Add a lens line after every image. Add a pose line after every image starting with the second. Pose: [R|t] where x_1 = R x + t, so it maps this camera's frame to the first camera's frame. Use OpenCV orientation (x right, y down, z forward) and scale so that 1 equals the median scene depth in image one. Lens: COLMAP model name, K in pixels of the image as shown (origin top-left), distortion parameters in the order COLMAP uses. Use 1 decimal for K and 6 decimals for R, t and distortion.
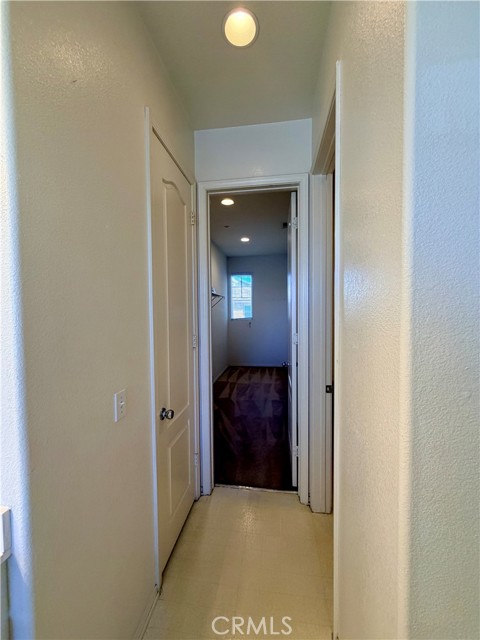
lens RADIAL K [[255.8, 0, 240.0], [0, 255.8, 320.0], [0, 0, 1]] dist [-0.001973, 0.000105]
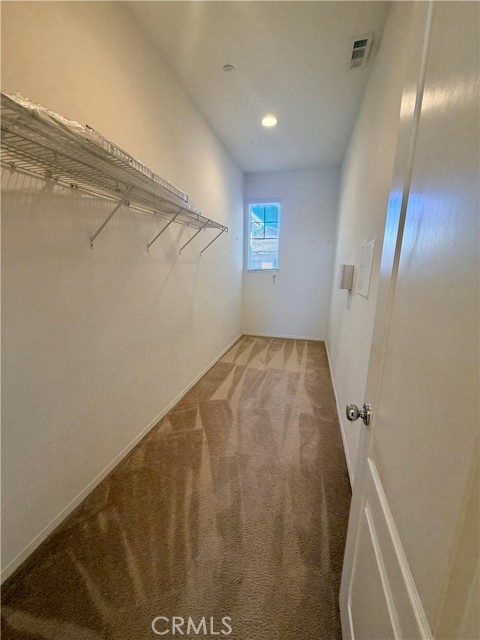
lens RADIAL K [[255.8, 0, 240.0], [0, 255.8, 320.0], [0, 0, 1]] dist [-0.001973, 0.000105]
pose [[0.992899, 0.047430, -0.109100, 0.037727], [-0.027378, 0.983571, 0.178434, 0.008332], [0.115771, -0.174180, 0.977885, 0.386442]]
